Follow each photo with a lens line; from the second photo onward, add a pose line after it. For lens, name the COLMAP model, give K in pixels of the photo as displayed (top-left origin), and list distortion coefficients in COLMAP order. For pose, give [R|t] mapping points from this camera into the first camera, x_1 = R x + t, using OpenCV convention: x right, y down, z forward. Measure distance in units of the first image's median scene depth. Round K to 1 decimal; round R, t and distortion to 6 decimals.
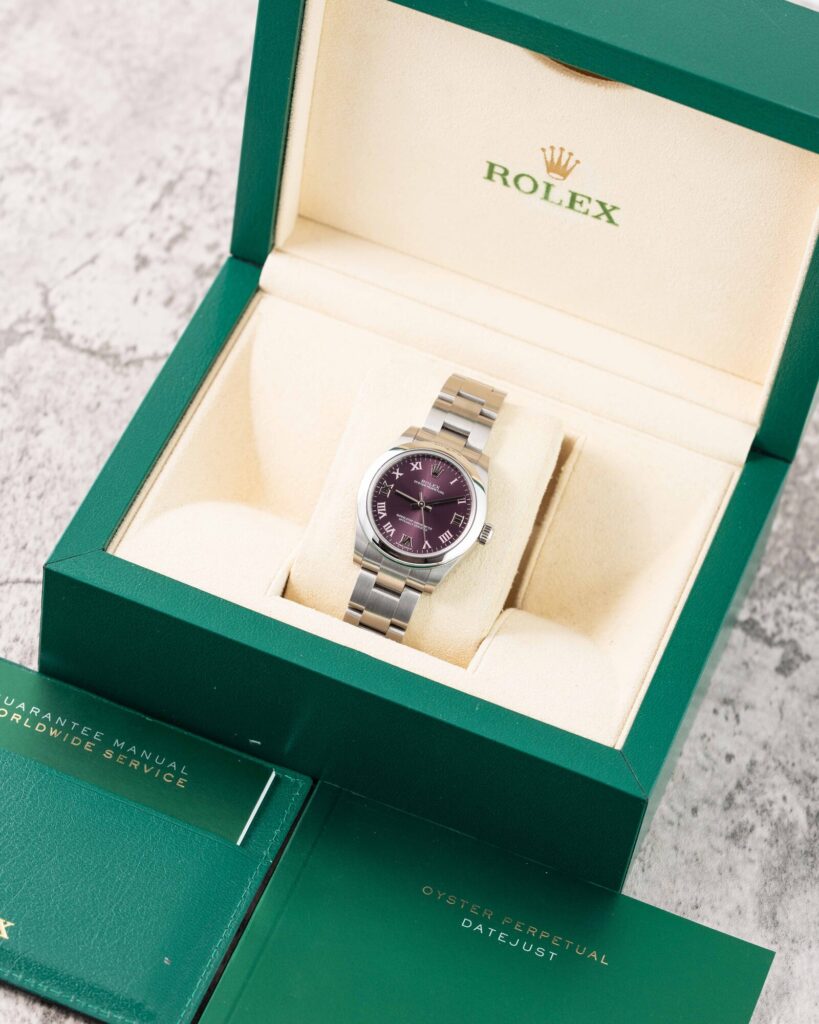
lens RADIAL K [[3787.9, 0, 409.5], [0, 3787.9, 512.0], [0, 0, 1]] dist [-0.112058, -0.116513]
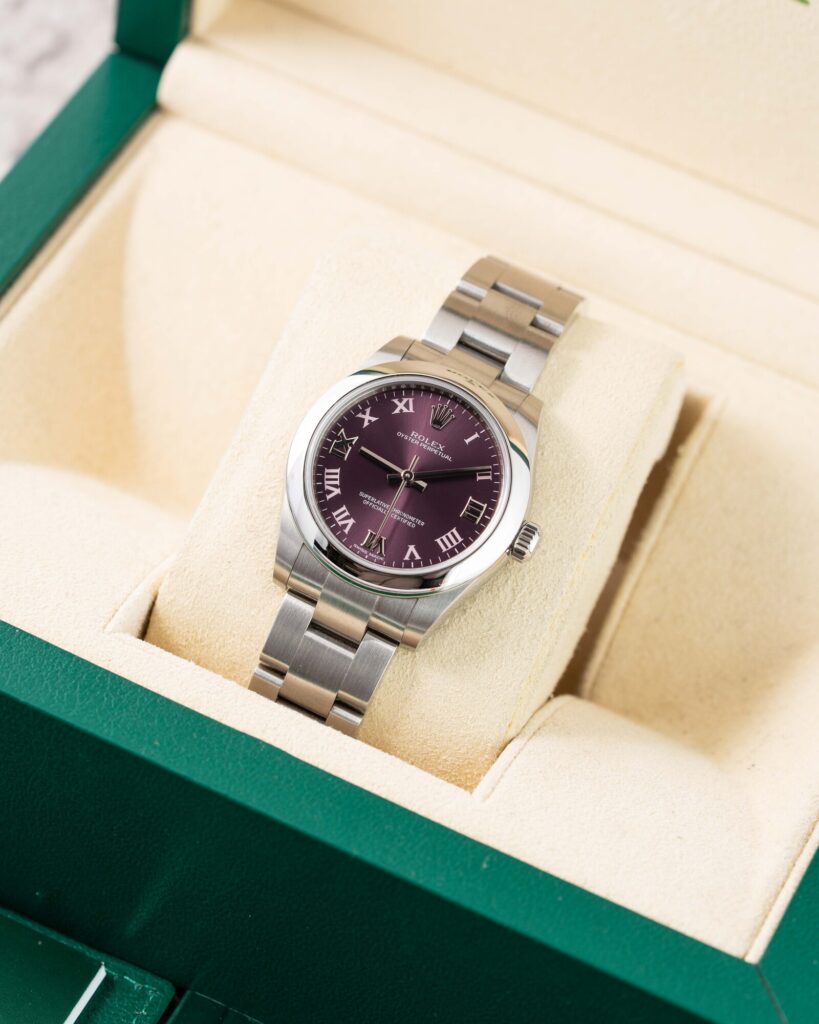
lens RADIAL K [[3787.9, 0, 409.5], [0, 3787.9, 512.0], [0, 0, 1]] dist [-0.112058, -0.116513]
pose [[0.997037, 0.061637, -0.046013, 0.027995], [-0.065319, 0.994378, -0.083336, 0.046803], [0.040618, 0.086095, 0.995459, 0.471661]]
